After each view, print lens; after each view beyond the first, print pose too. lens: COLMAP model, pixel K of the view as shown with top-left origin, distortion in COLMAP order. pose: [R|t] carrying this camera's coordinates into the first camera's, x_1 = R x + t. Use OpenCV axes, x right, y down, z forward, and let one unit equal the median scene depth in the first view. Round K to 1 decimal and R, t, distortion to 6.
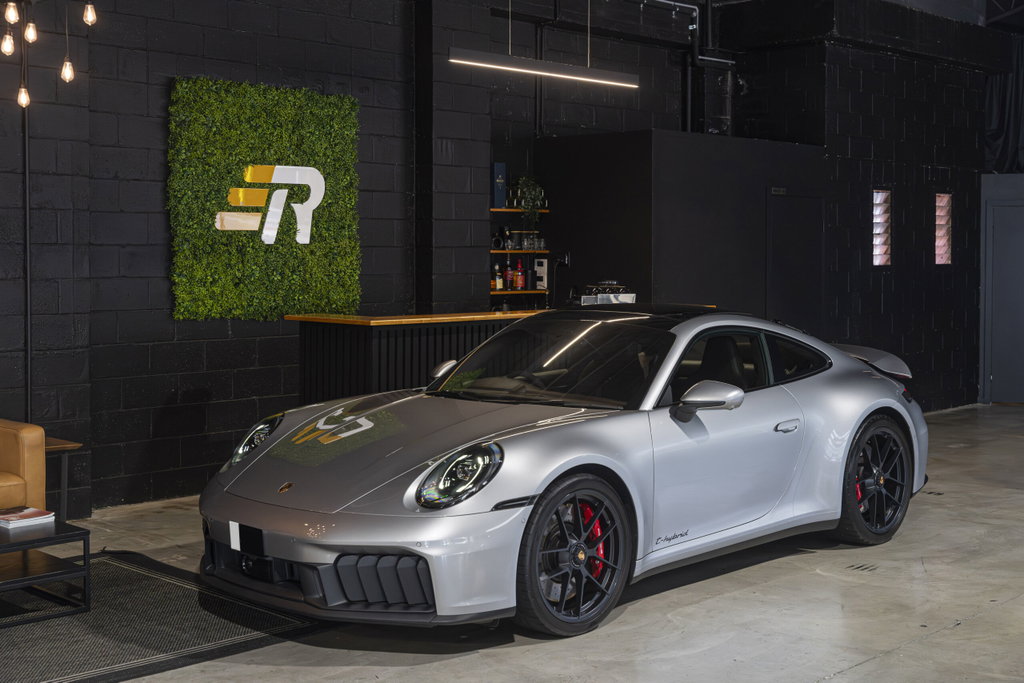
lens RADIAL K [[1372.7, 0, 512.0], [0, 1372.7, 341.5], [0, 0, 1]] dist [-0.008916, -0.014790]
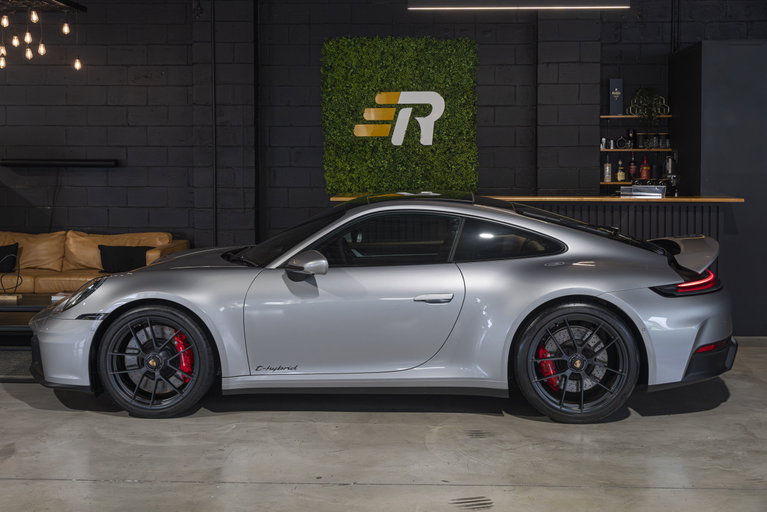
lens RADIAL K [[927.6, 0, 384.3], [0, 927.6, 204.2], [0, 0, 1]] dist [0.008929, 0.010234]
pose [[0.663759, 0.037151, -0.747023, 0.550040], [-0.046860, 0.998869, 0.008039, -0.015183], [0.746477, 0.029669, 0.664749, 0.325945]]
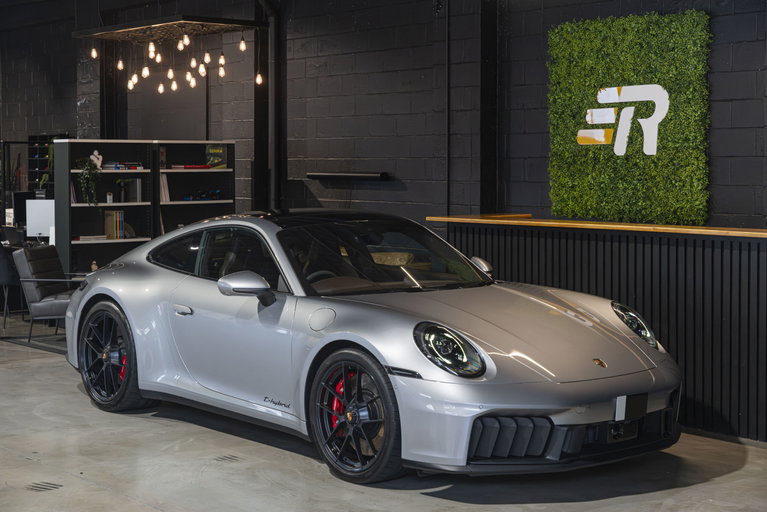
lens RADIAL K [[1270.5, 0, 383.5], [0, 1270.5, 256.0], [0, 0, 1]] dist [-0.006961, -0.031516]
pose [[-0.101057, 0.067681, -0.992576, 0.887979], [-0.064669, 0.995126, 0.074439, -0.052944], [0.992777, 0.071712, -0.096187, 0.898488]]
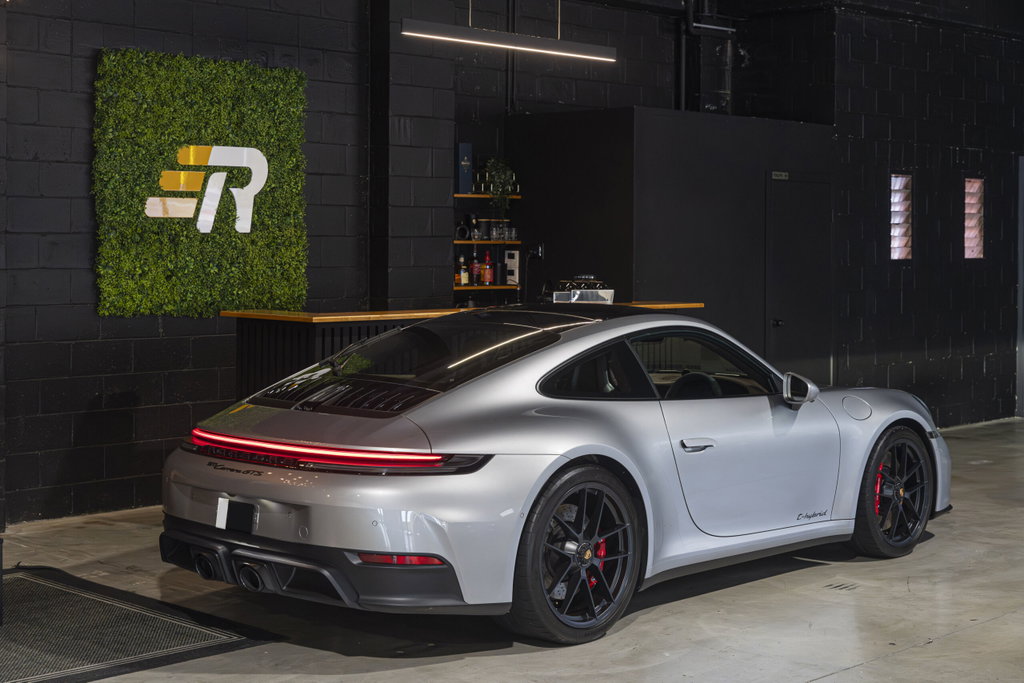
lens RADIAL K [[1634.9, 0, 510.8], [0, 1634.9, 321.5], [0, 0, 1]] dist [-0.005649, 0.038393]
pose [[0.999990, 0.004458, 0.000807, 0.023248], [-0.004444, 0.999856, -0.016383, 0.004058], [-0.000880, 0.016379, 0.999865, -0.074185]]
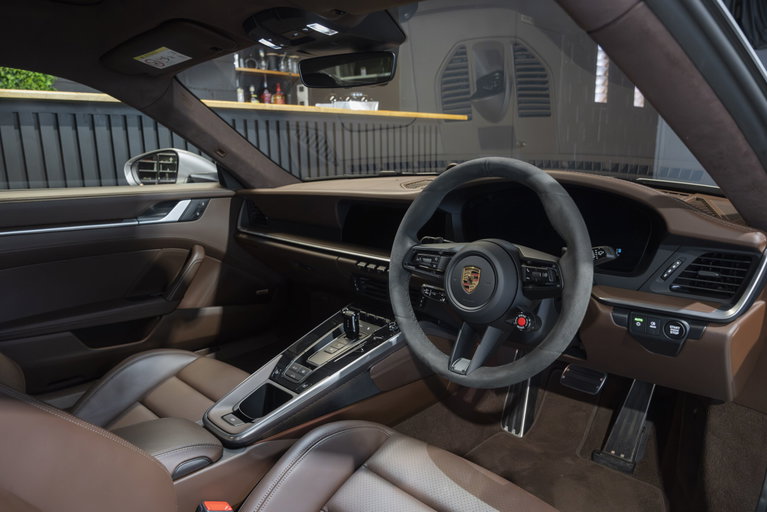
lens RADIAL K [[514.9, 0, 383.5], [0, 514.9, 256.0], [0, 0, 1]] dist [-0.004271, 0.000395]
pose [[0.999691, -0.017741, -0.017440, 0.104442], [0.020006, 0.989995, 0.139680, 0.019481], [0.014787, -0.139986, 0.990043, 0.701022]]
